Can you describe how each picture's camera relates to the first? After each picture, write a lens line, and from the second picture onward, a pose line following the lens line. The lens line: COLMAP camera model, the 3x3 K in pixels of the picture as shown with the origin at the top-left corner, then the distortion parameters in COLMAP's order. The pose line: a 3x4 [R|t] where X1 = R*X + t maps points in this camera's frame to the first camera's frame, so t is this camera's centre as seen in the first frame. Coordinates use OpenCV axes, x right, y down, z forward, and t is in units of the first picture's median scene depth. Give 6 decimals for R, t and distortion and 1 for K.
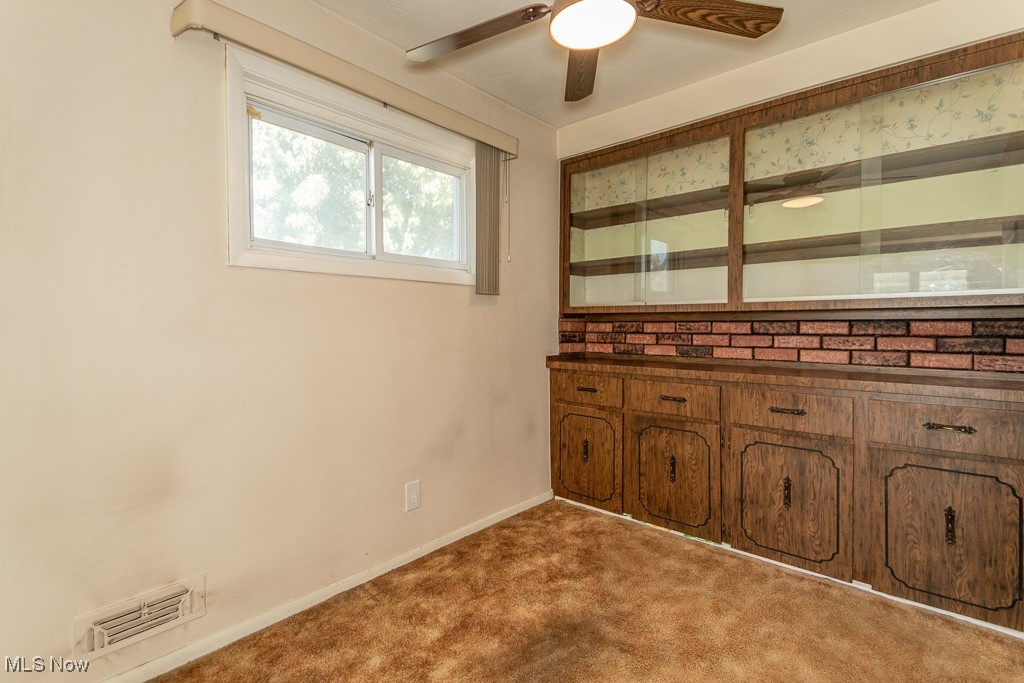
lens RADIAL K [[486.9, 0, 470.4], [0, 486.9, 326.8], [0, 0, 1]] dist [0.001462, -0.000073]
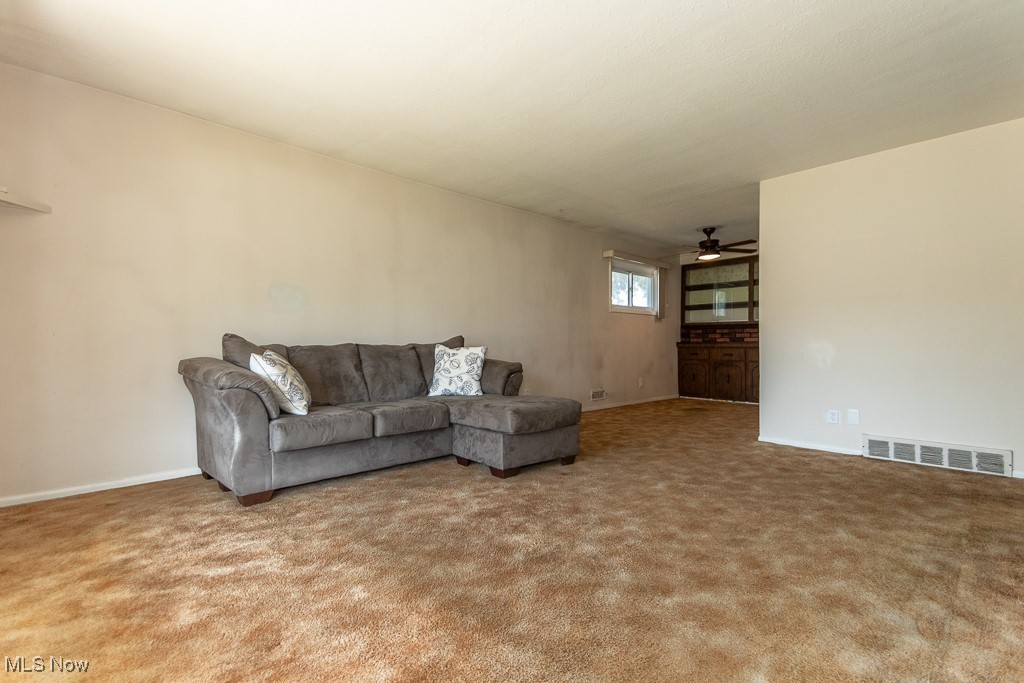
lens RADIAL K [[466.2, 0, 487.3], [0, 466.2, 346.8], [0, 0, 1]] dist [0.039659, -0.000502]
pose [[0.997556, 0.000360, -0.069878, -0.713010], [-0.000504, 0.999998, -0.002039, 0.095737], [0.069877, 0.002069, 0.997553, -1.651000]]
